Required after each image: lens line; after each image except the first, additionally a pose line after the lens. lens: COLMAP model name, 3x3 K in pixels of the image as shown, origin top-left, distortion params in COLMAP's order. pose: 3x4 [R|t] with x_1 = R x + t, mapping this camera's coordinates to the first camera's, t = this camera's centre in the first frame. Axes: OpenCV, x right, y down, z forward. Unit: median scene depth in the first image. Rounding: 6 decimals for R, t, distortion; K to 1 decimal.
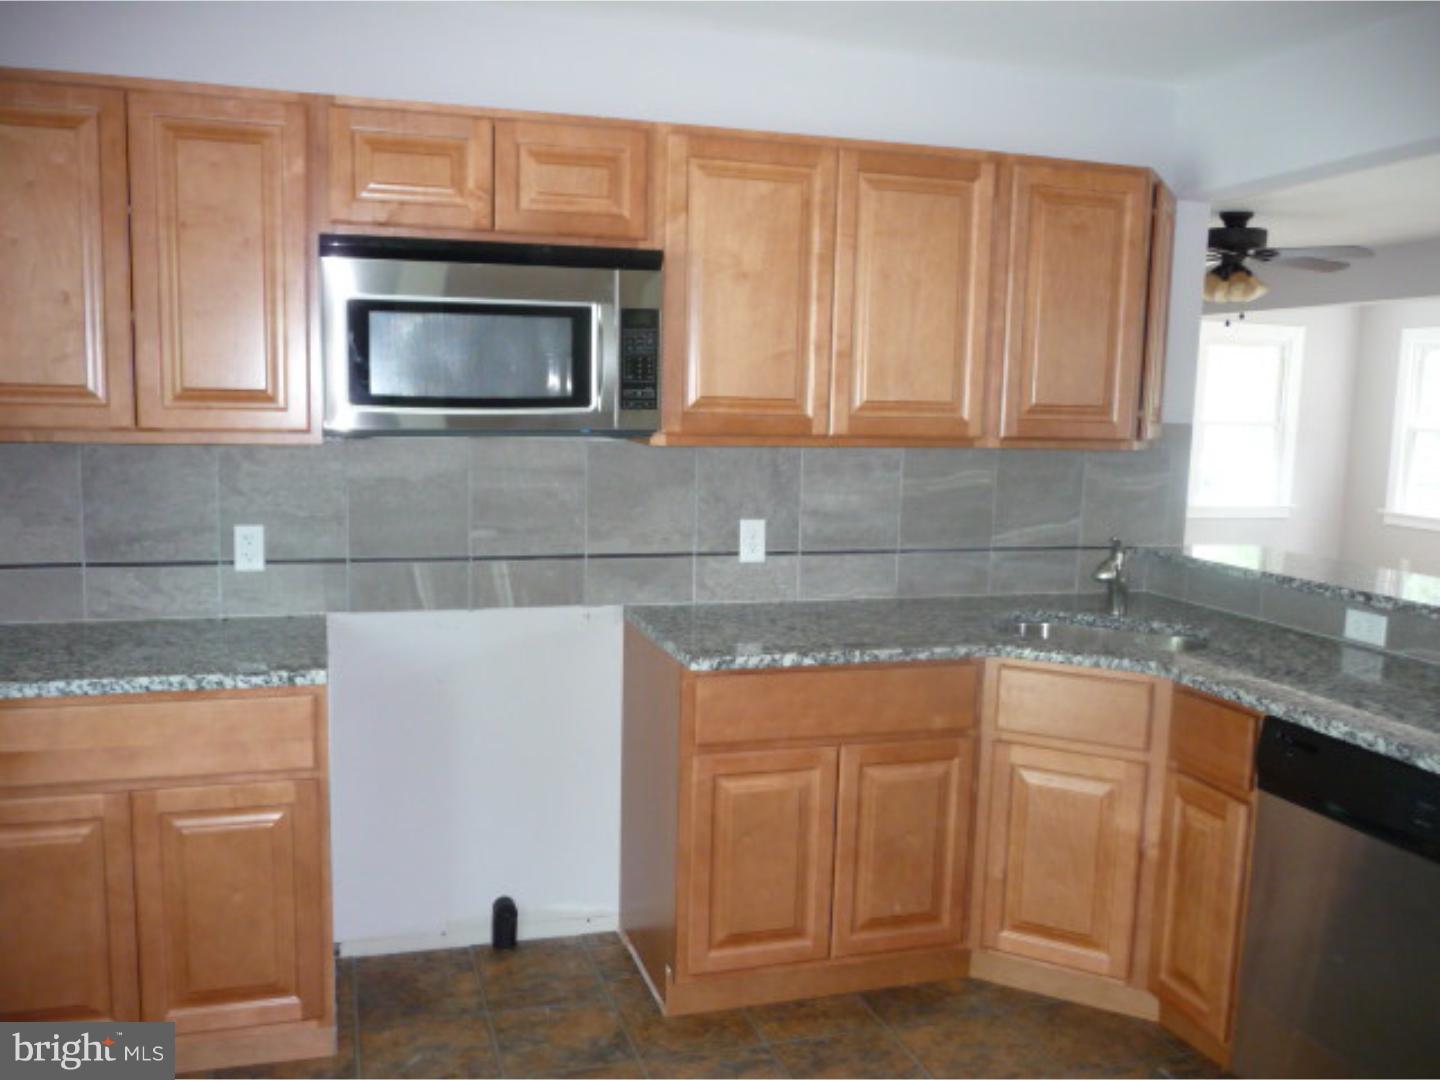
lens RADIAL K [[1200.8, 0, 720.7], [0, 1200.8, 549.3], [0, 0, 1]] dist [-0.035910, 0.006916]
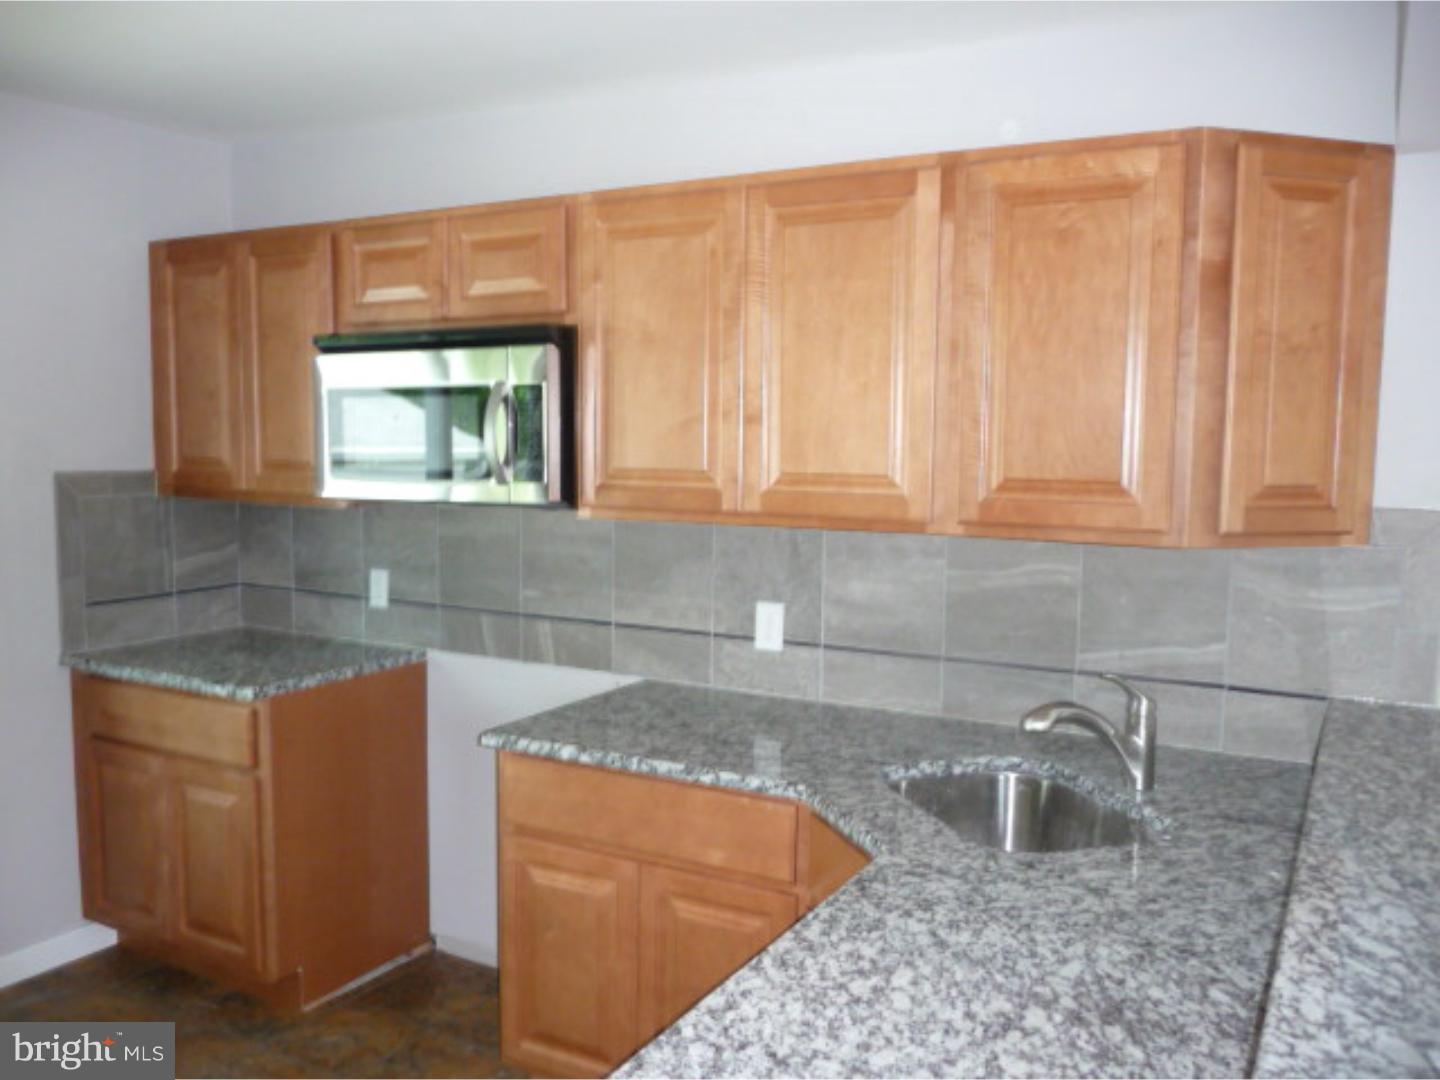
lens RADIAL K [[1200.8, 0, 720.7], [0, 1200.8, 549.3], [0, 0, 1]] dist [-0.035910, 0.006916]
pose [[0.693530, 0.054042, -0.718398, 0.671207], [-0.086493, 0.996216, -0.008558, -0.056092], [0.715217, 0.068072, 0.695580, 0.362599]]
